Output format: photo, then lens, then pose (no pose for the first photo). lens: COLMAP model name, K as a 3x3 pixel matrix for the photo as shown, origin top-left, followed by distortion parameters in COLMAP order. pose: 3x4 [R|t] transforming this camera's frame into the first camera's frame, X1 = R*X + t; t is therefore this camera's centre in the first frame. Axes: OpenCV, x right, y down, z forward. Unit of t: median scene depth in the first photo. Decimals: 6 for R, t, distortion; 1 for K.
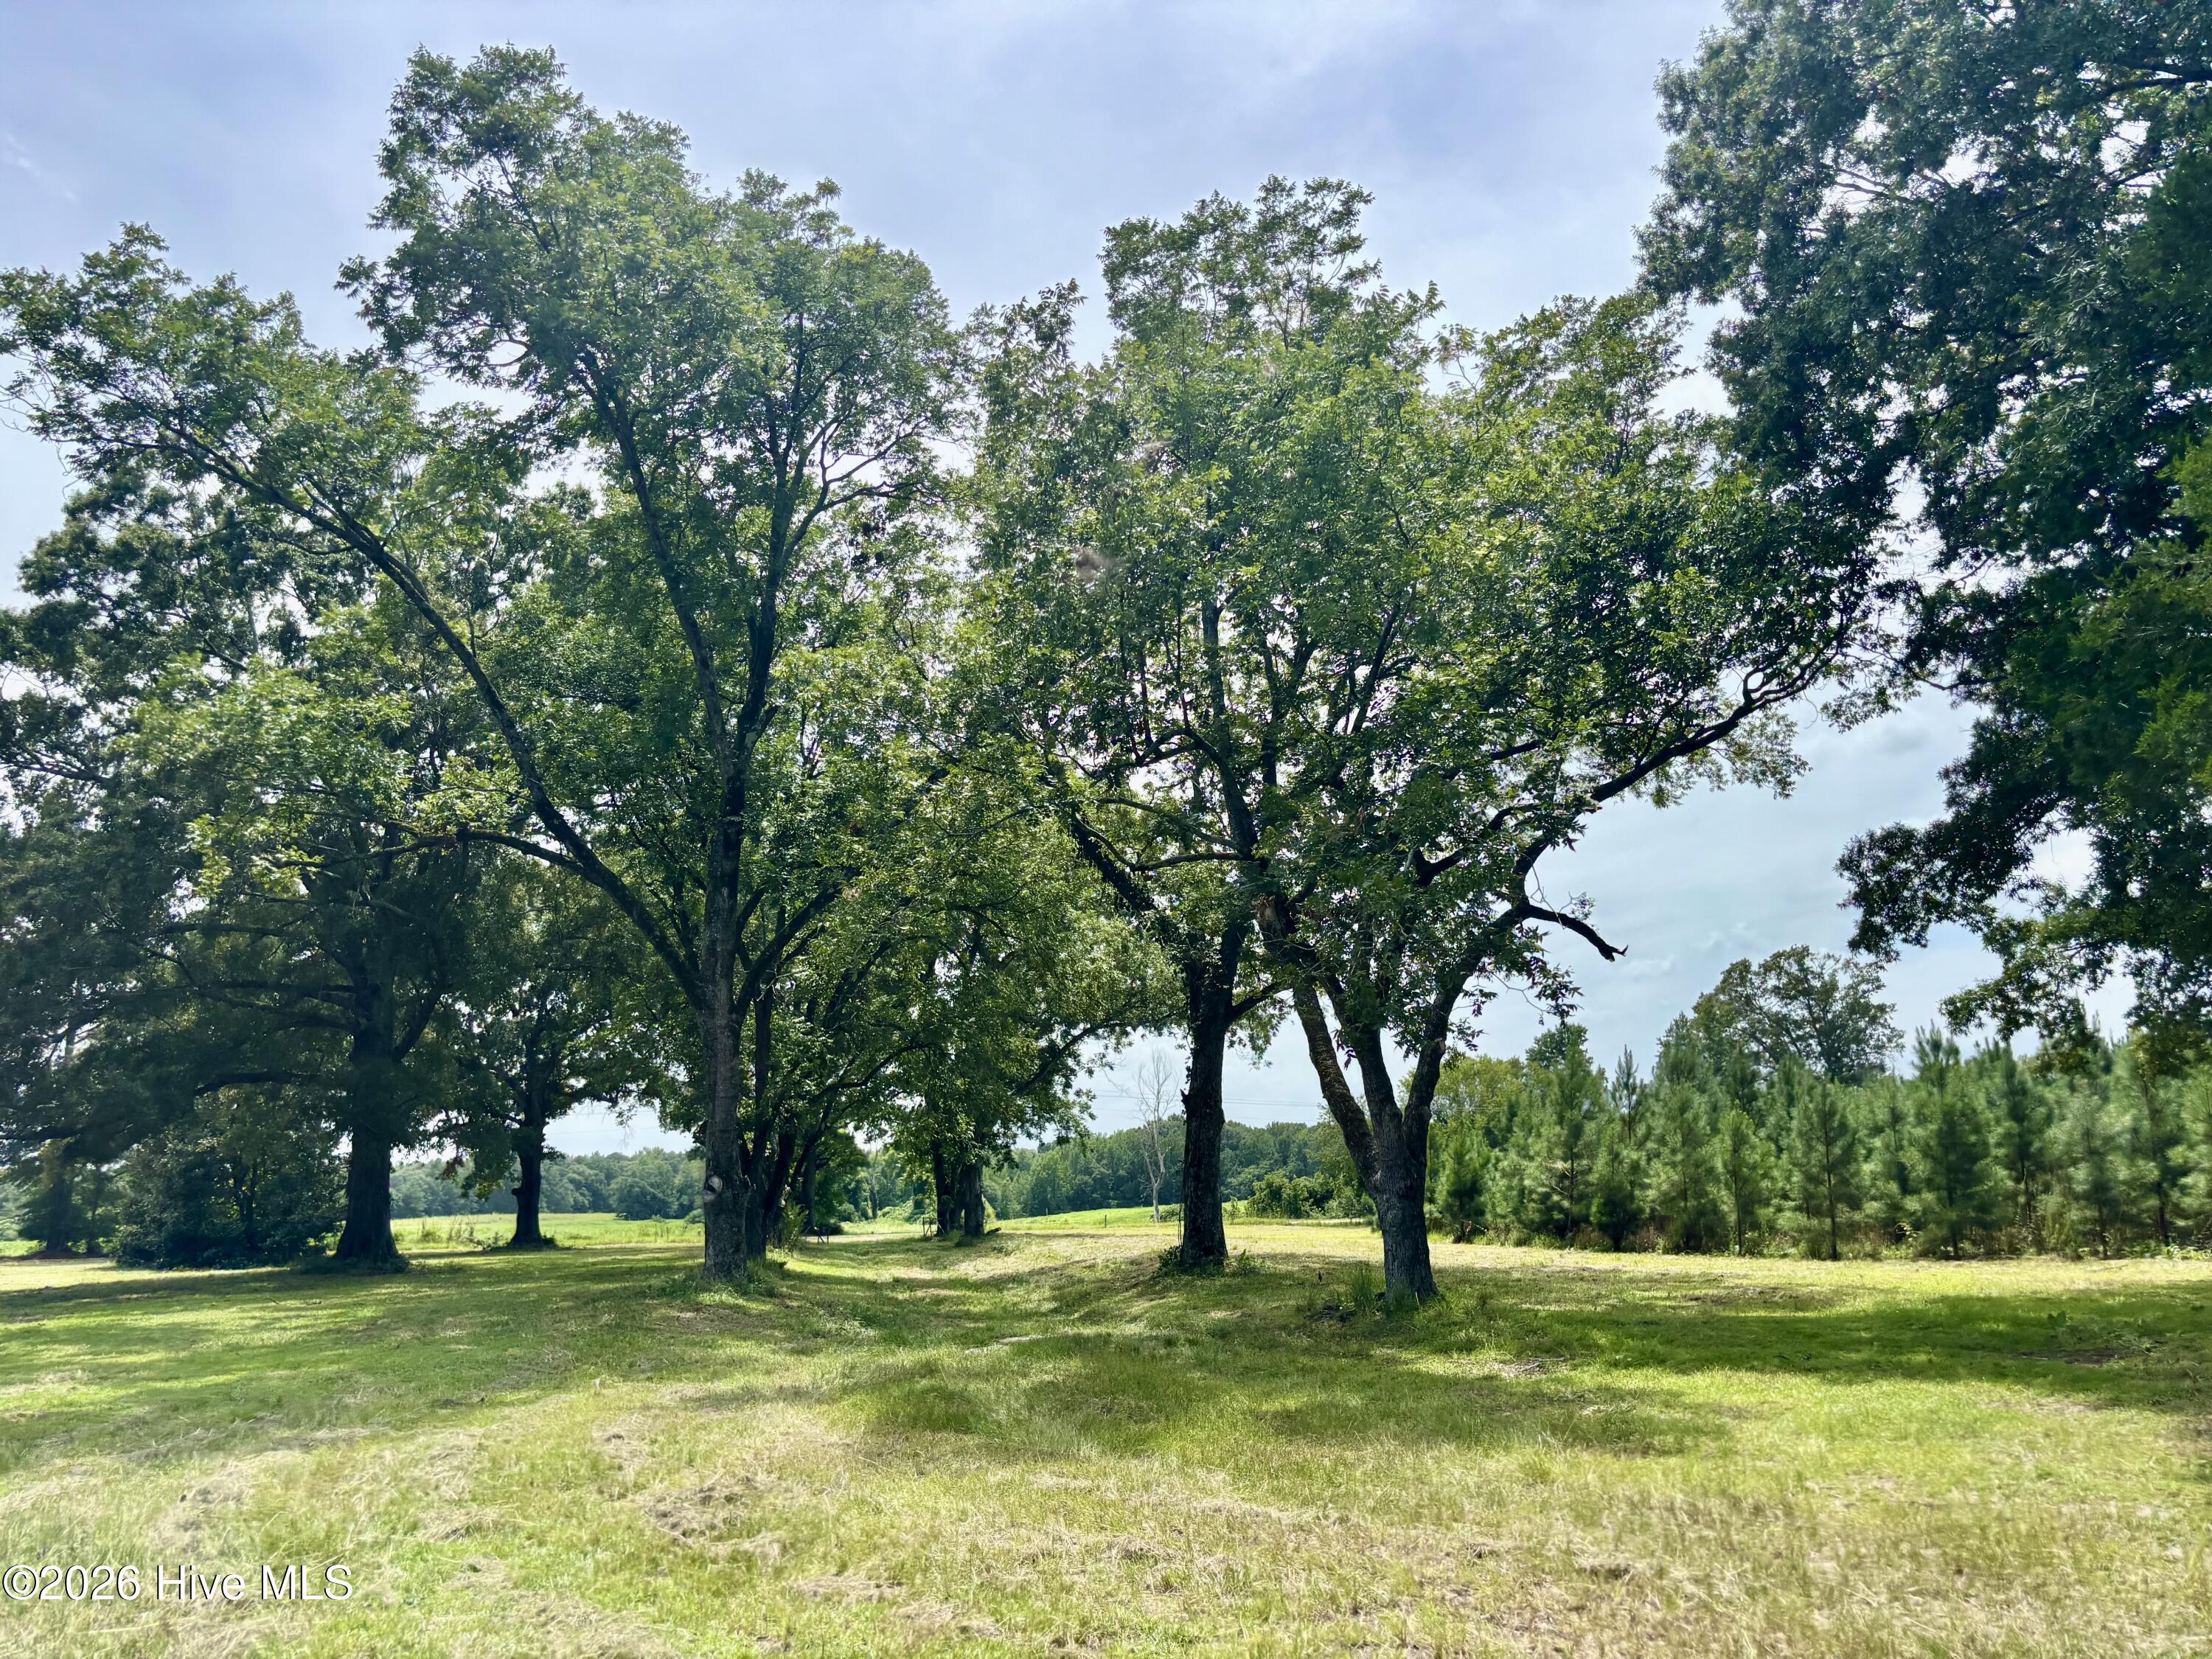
lens RADIAL K [[1669.5, 0, 1110.0], [0, 1669.5, 841.5], [0, 0, 1]] dist [0.021663, -0.002666]
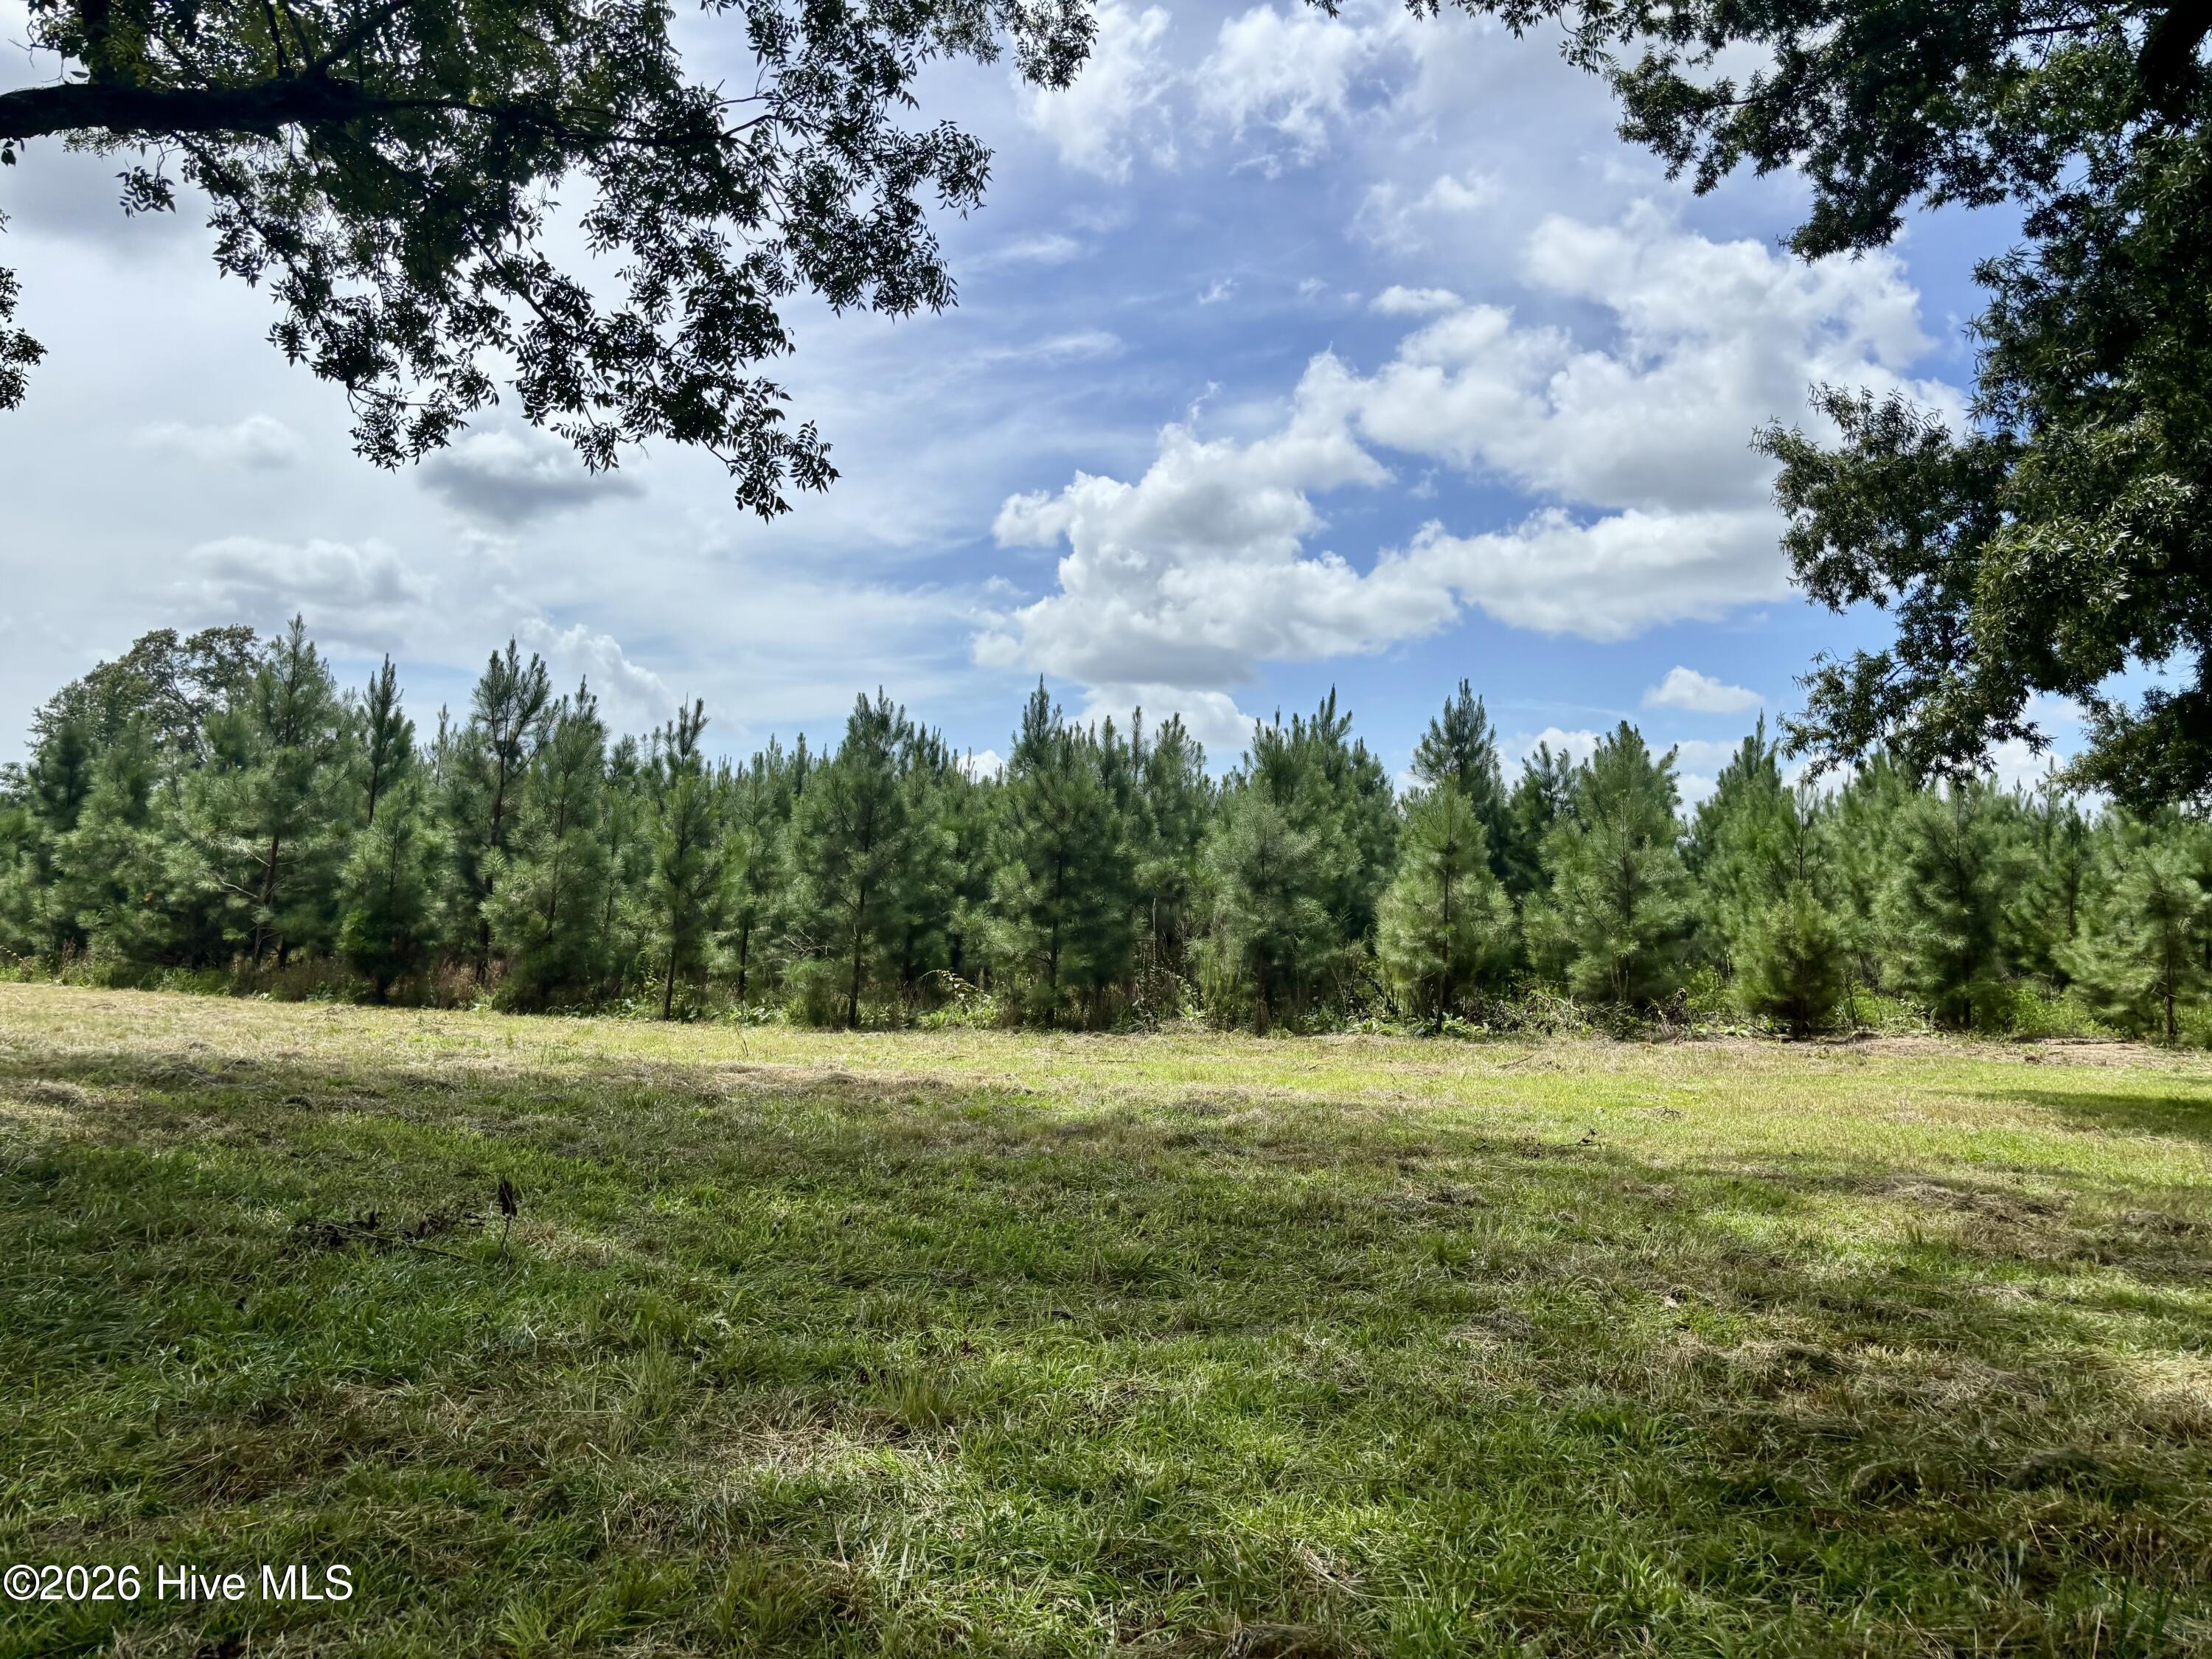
lens RADIAL K [[1669.5, 0, 1110.0], [0, 1669.5, 841.5], [0, 0, 1]] dist [0.021663, -0.002666]
pose [[0.589097, 0.084467, 0.803635, 0.003002], [-0.211147, 0.976060, 0.052190, 0.099515], [-0.779988, -0.200430, 0.592829, 0.437103]]
